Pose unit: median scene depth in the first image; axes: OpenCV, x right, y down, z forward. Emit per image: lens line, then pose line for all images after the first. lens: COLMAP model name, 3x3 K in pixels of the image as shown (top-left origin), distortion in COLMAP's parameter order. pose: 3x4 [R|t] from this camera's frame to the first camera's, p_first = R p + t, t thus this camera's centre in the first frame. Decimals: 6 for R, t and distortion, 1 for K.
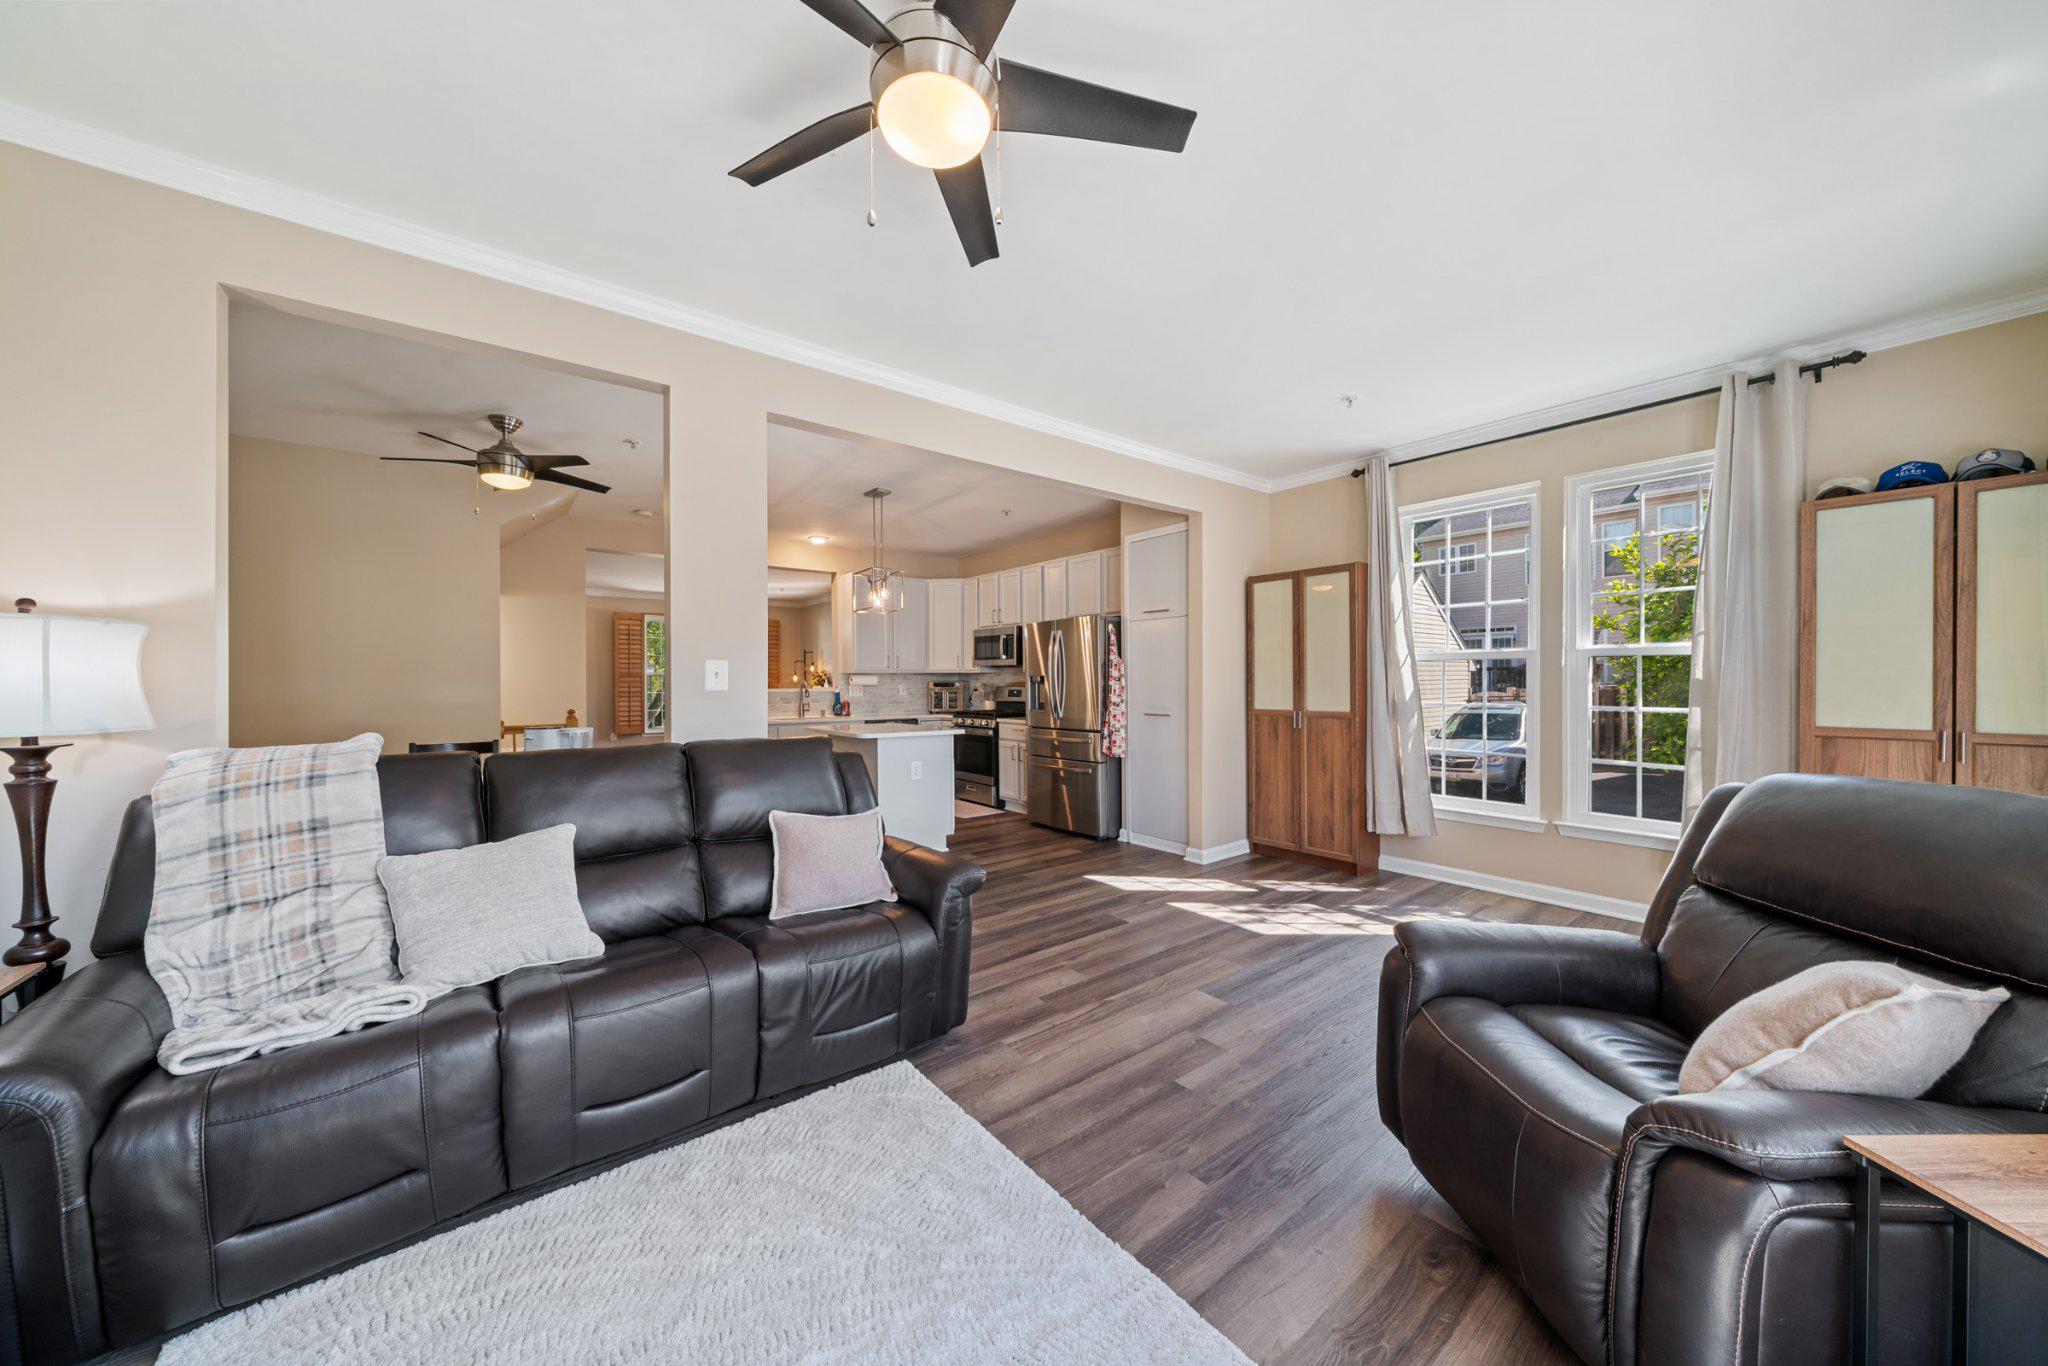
lens RADIAL K [[694.1, 0, 1020.0], [0, 694.1, 680.8], [0, 0, 1]] dist [-0.008771, 0.000528]
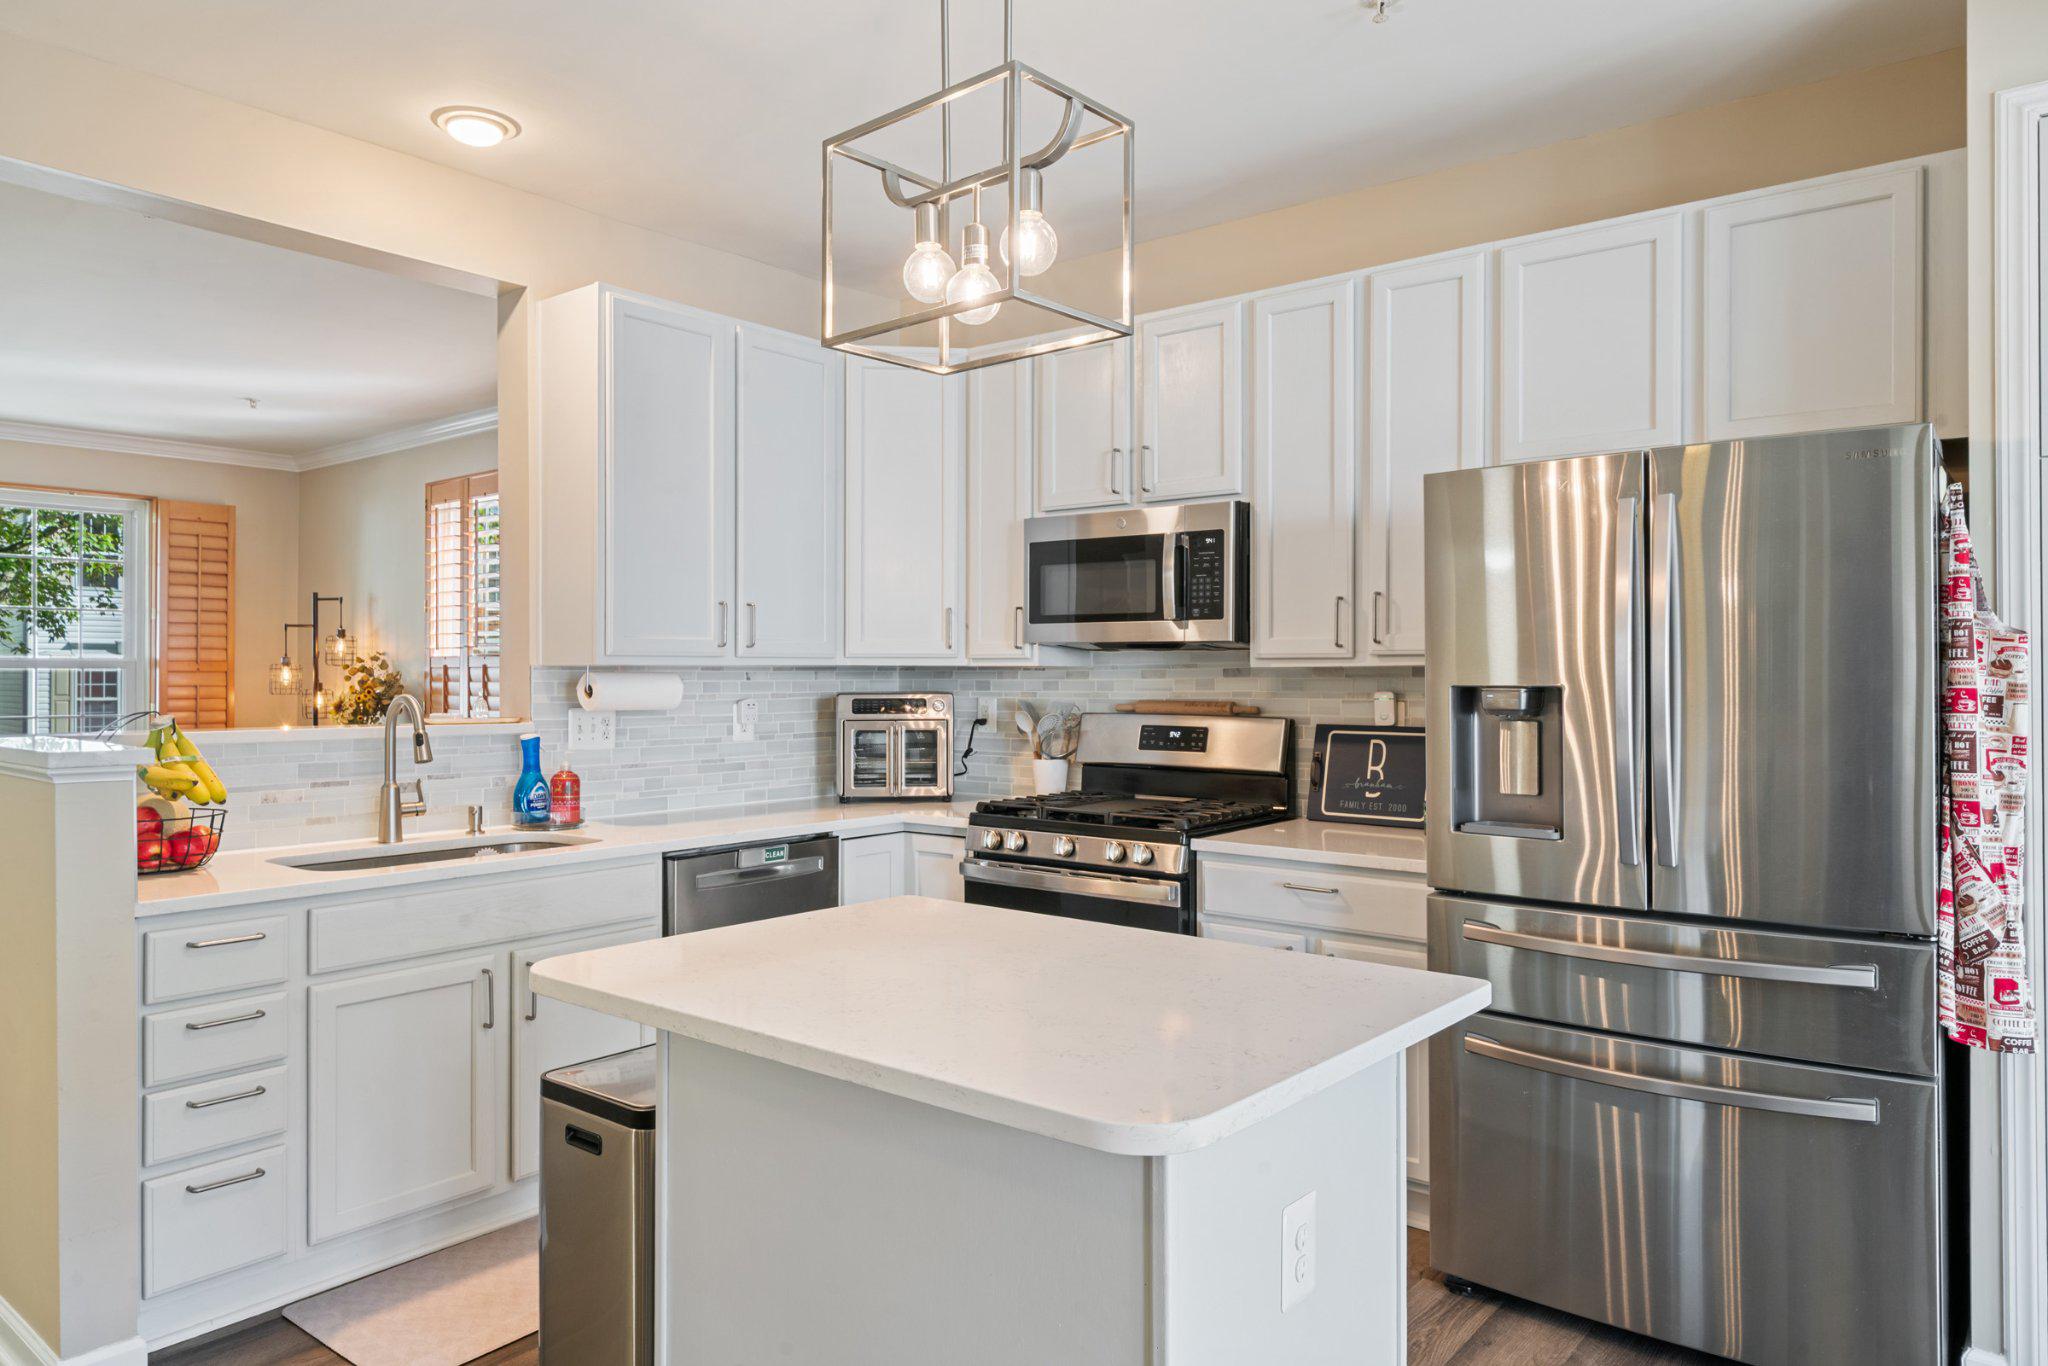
lens RADIAL K [[1309.7, 0, 1030.1], [0, 1309.7, 670.9], [0, 0, 1]] dist [-0.003819, 0.000436]
pose [[0.973273, 0.006041, 0.229570, -0.360402], [-0.005087, 0.999976, -0.004746, -0.013953], [-0.229593, 0.003451, 0.973281, 0.882522]]
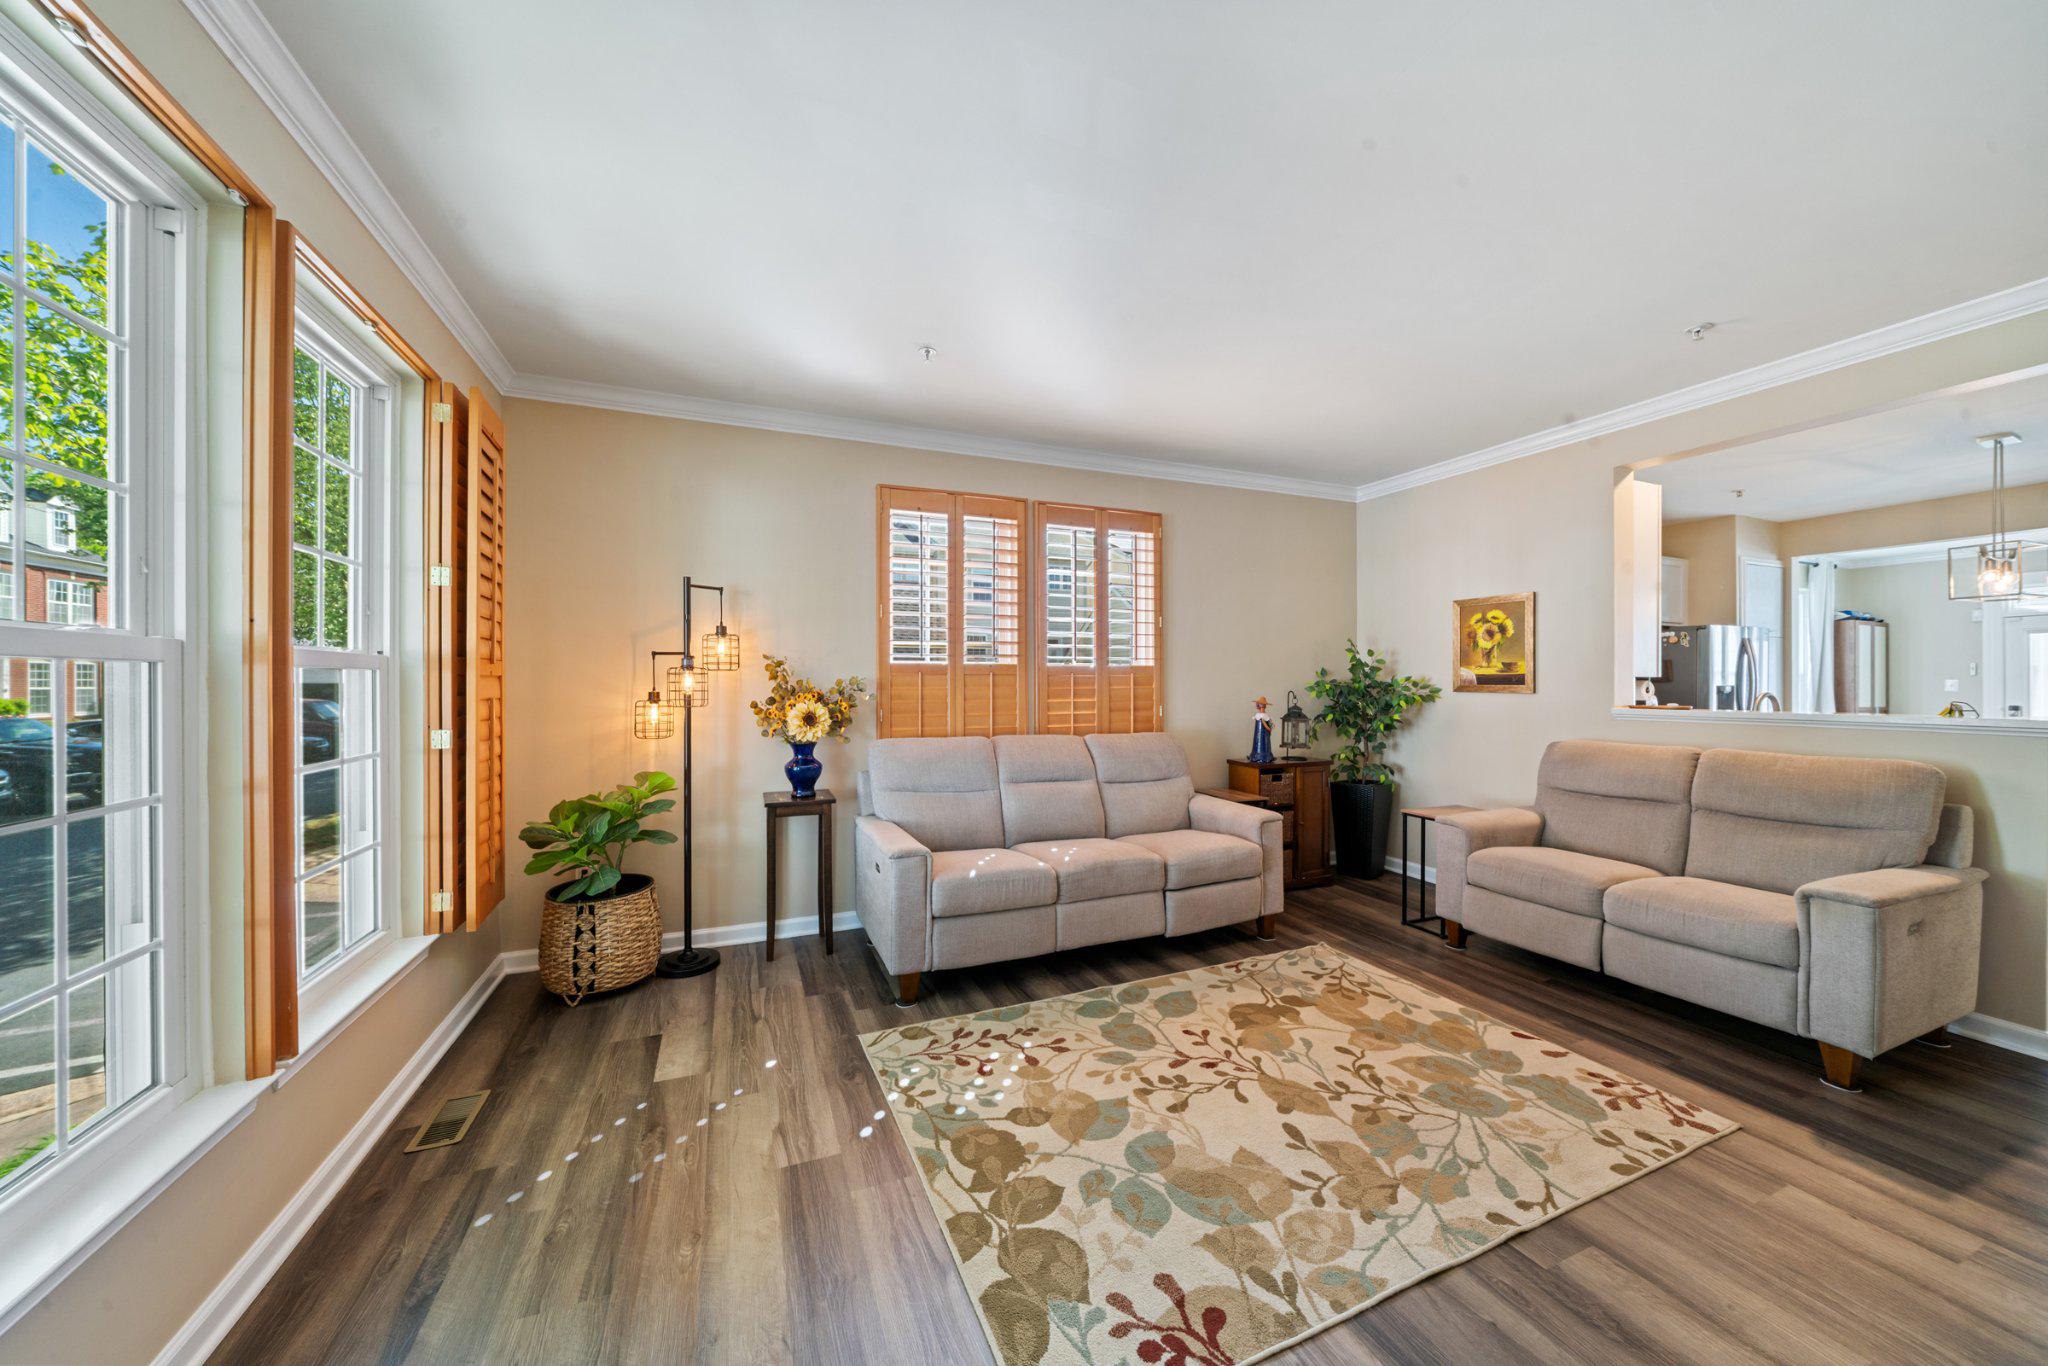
lens RADIAL K [[694.1, 0, 1016.3], [0, 694.1, 681.9], [0, 0, 1]] dist [-0.008771, 0.000528]
pose [[0.268245, 0.005839, 0.963333, -1.588536], [0.000910, 0.999980, -0.006315, -0.006369], [-0.963350, 0.002571, 0.268234, 2.383161]]
